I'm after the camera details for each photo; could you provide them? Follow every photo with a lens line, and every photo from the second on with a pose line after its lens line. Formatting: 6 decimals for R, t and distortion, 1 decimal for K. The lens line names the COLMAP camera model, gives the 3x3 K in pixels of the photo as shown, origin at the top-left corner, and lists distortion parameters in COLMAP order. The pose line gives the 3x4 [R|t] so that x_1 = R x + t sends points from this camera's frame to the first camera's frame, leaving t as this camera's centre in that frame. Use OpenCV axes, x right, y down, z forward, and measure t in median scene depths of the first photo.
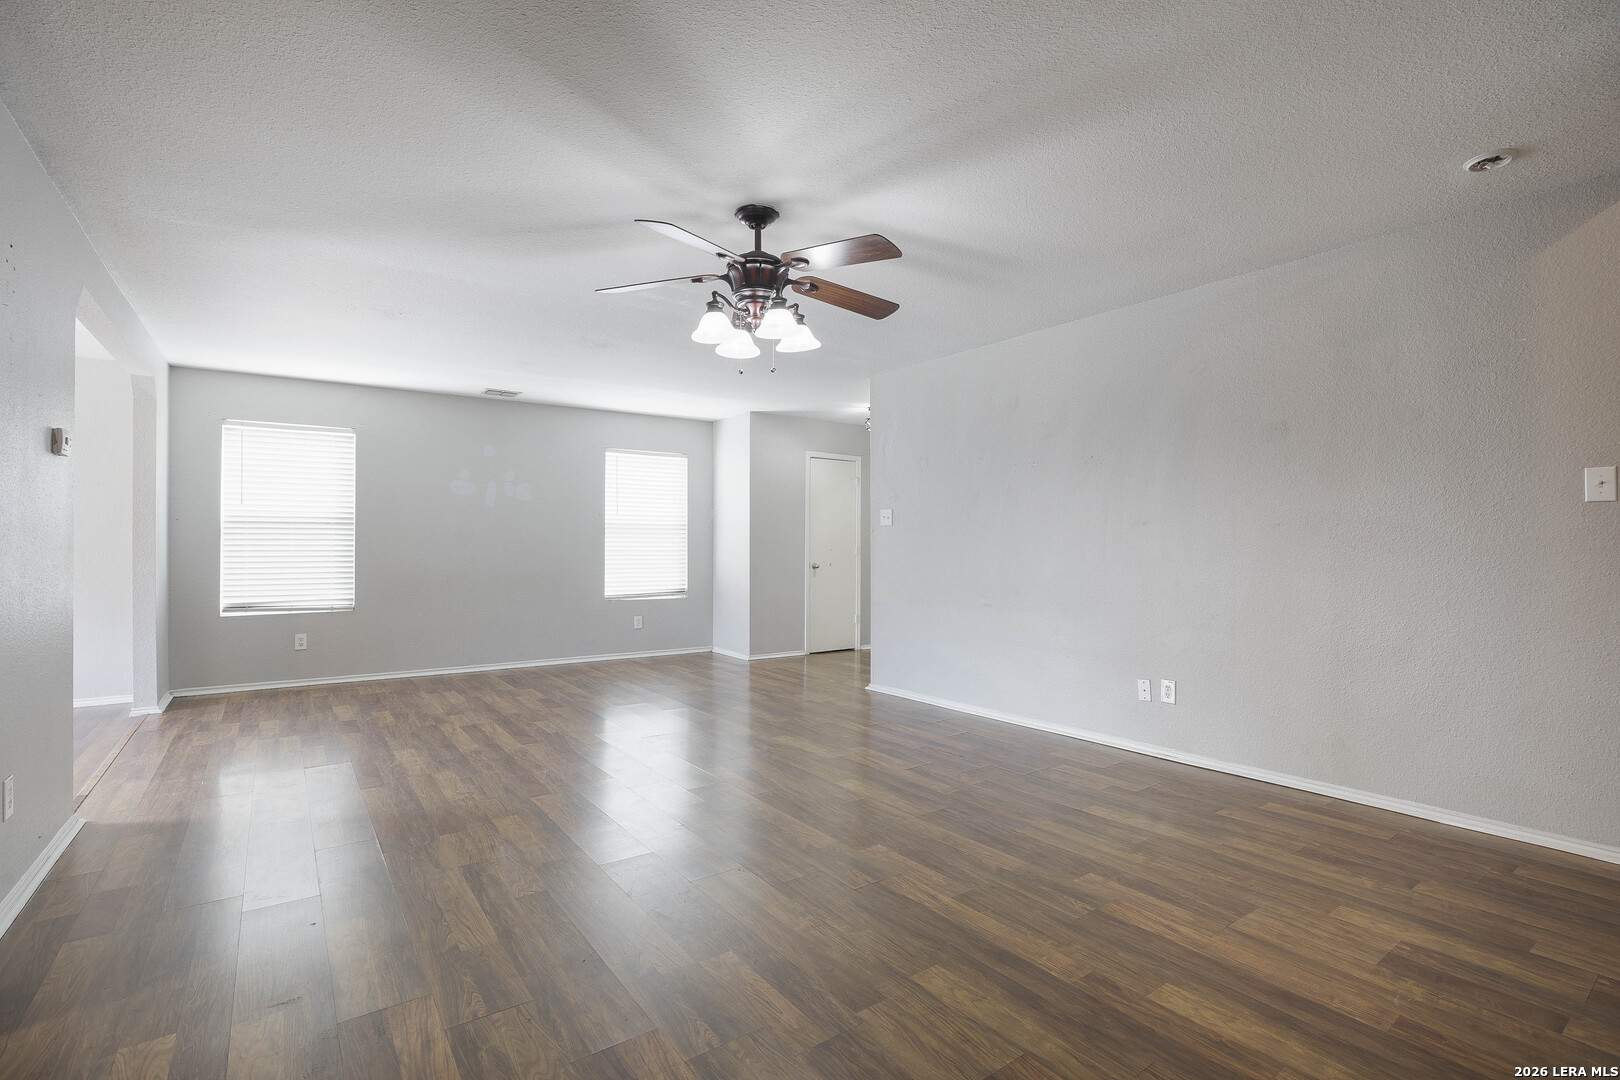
lens RADIAL K [[746.5, 0, 817.2], [0, 746.5, 538.2], [0, 0, 1]] dist [-0.036367, 0.008452]
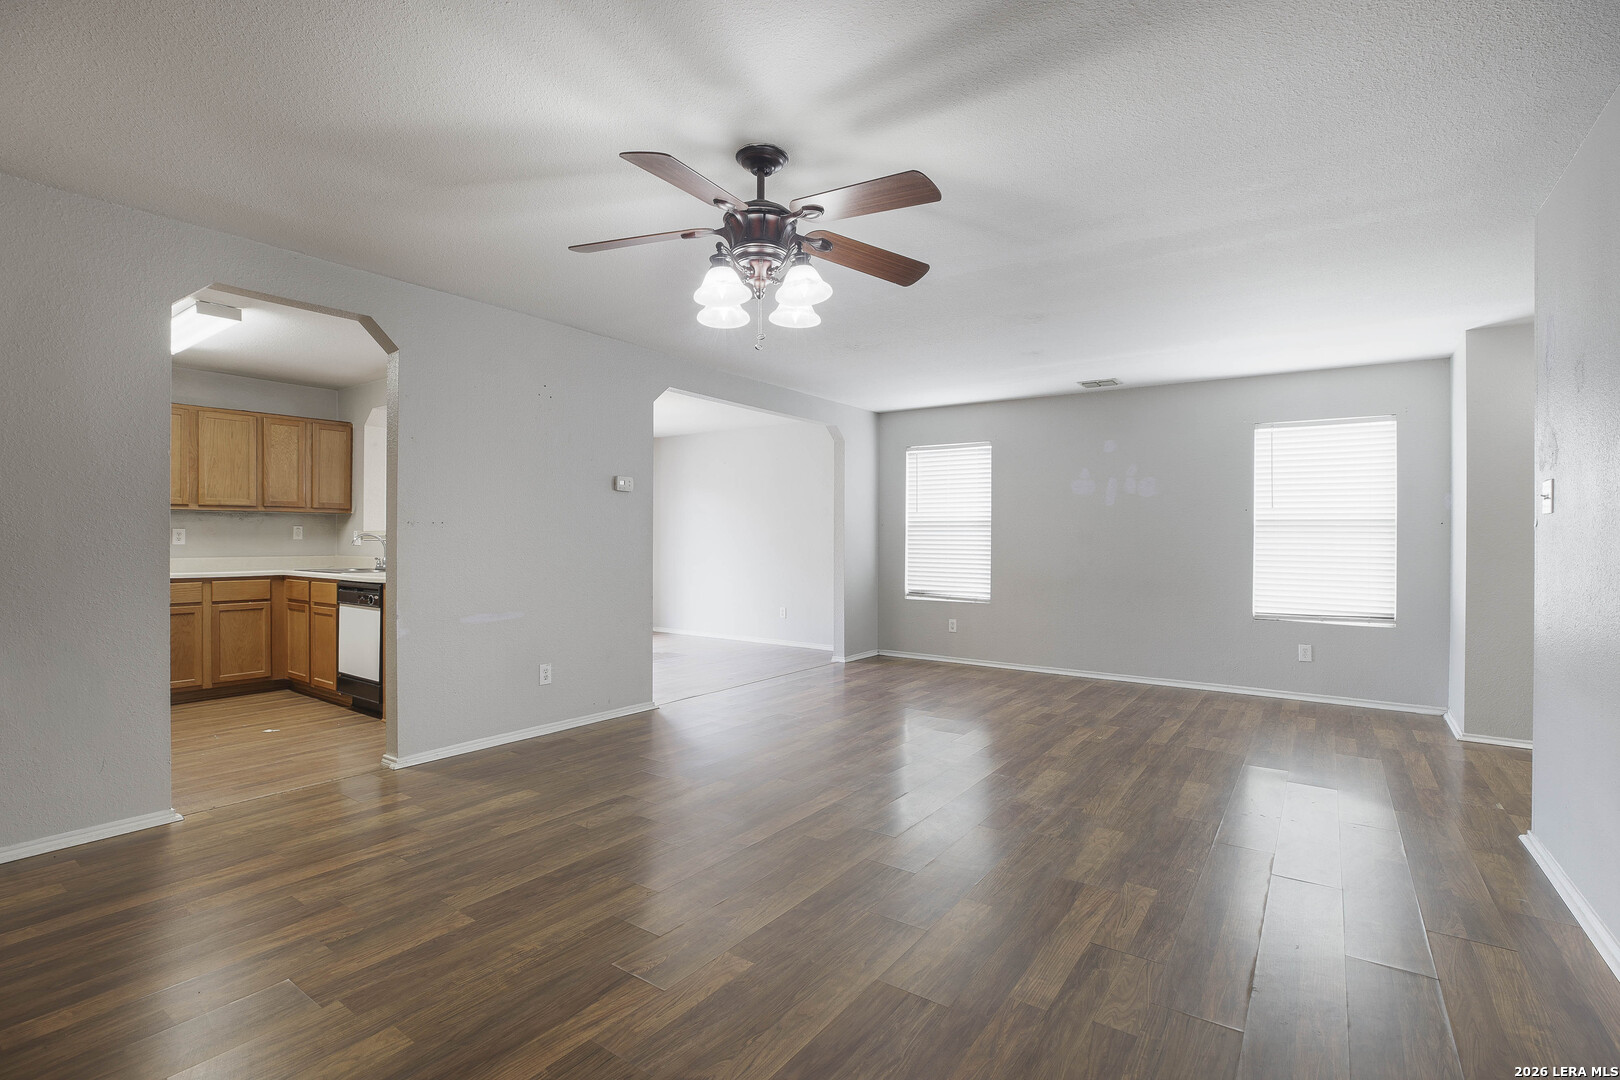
lens RADIAL K [[746.5, 0, 815.1], [0, 746.5, 548.0], [0, 0, 1]] dist [-0.036367, 0.008452]
pose [[0.329001, 0.011864, -0.944255, 0.535460], [0.000292, 0.999920, 0.012665, -0.001180], [0.944330, -0.004443, 0.328971, 0.564154]]
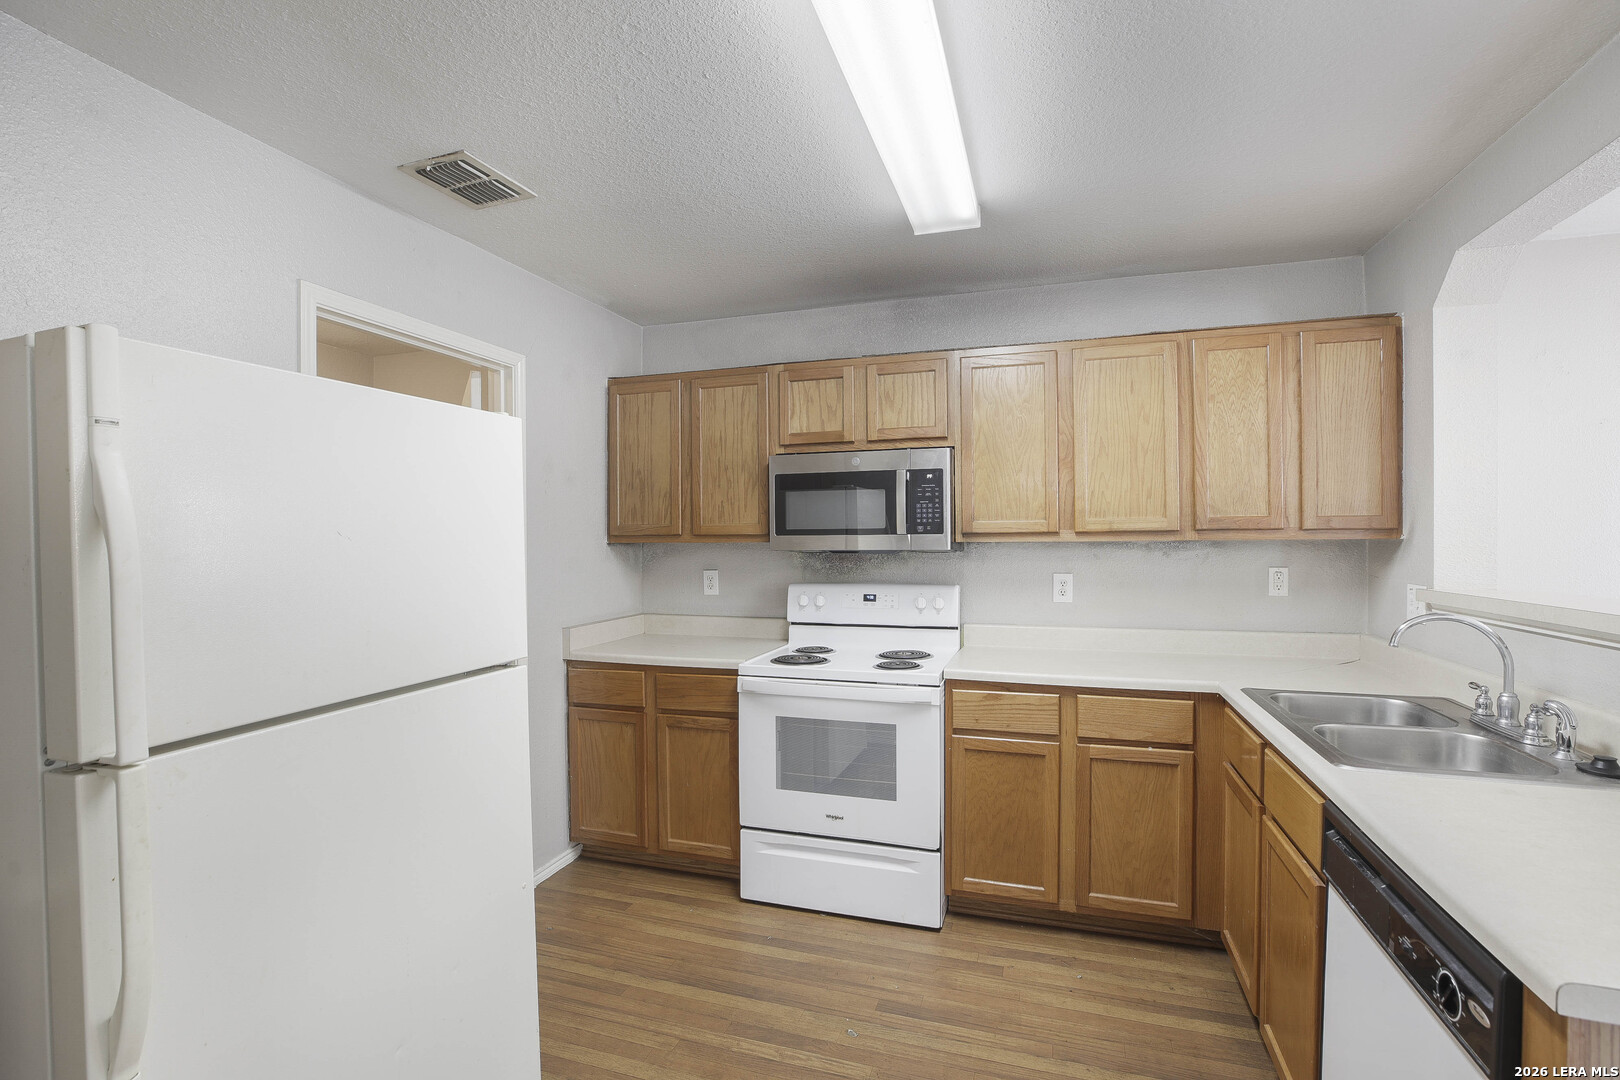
lens RADIAL K [[746.5, 0, 803.2], [0, 746.5, 534.2], [0, 0, 1]] dist [-0.036367, 0.008452]
pose [[-0.806293, 0.001370, -0.591515, -0.451770], [0.007991, 0.999931, -0.008576, -0.056117], [0.591463, -0.011641, -0.806248, 0.357417]]
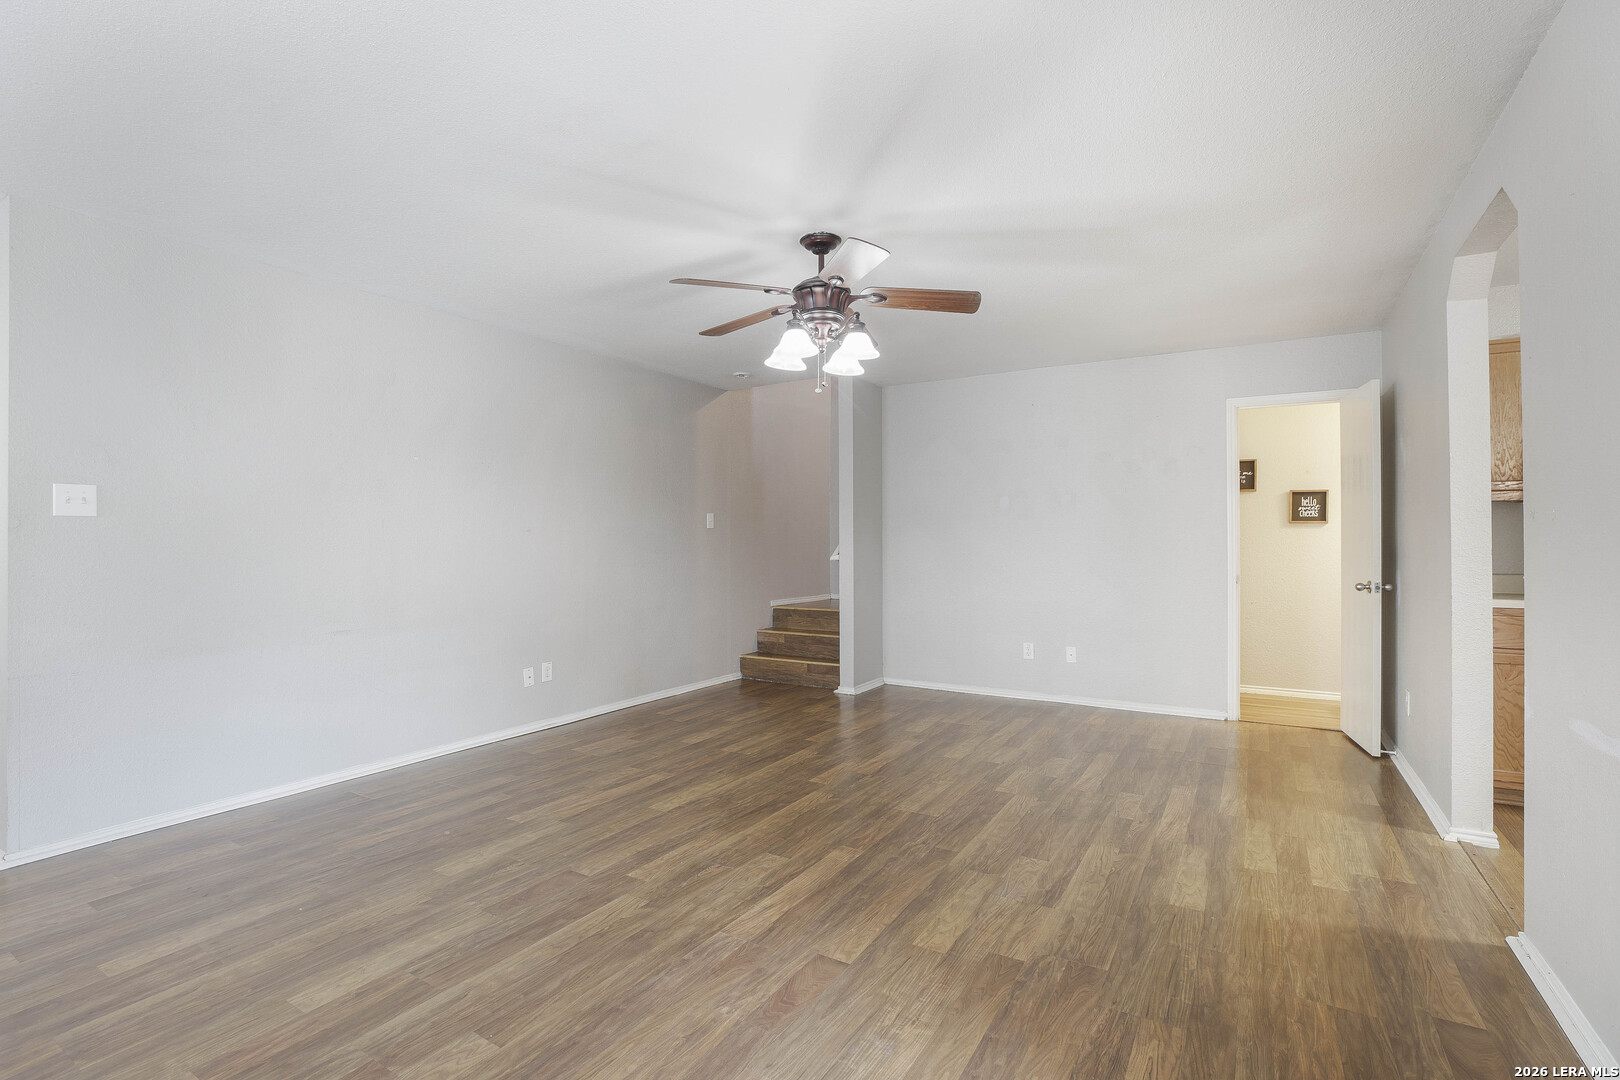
lens RADIAL K [[746.5, 0, 795.7], [0, 746.5, 536.0], [0, 0, 1]] dist [-0.036367, 0.008452]
pose [[-0.369473, 0.011969, 0.929164, -0.770499], [-0.003694, 0.999890, -0.014348, 0.002521], [-0.929234, -0.008734, -0.369389, 1.034424]]
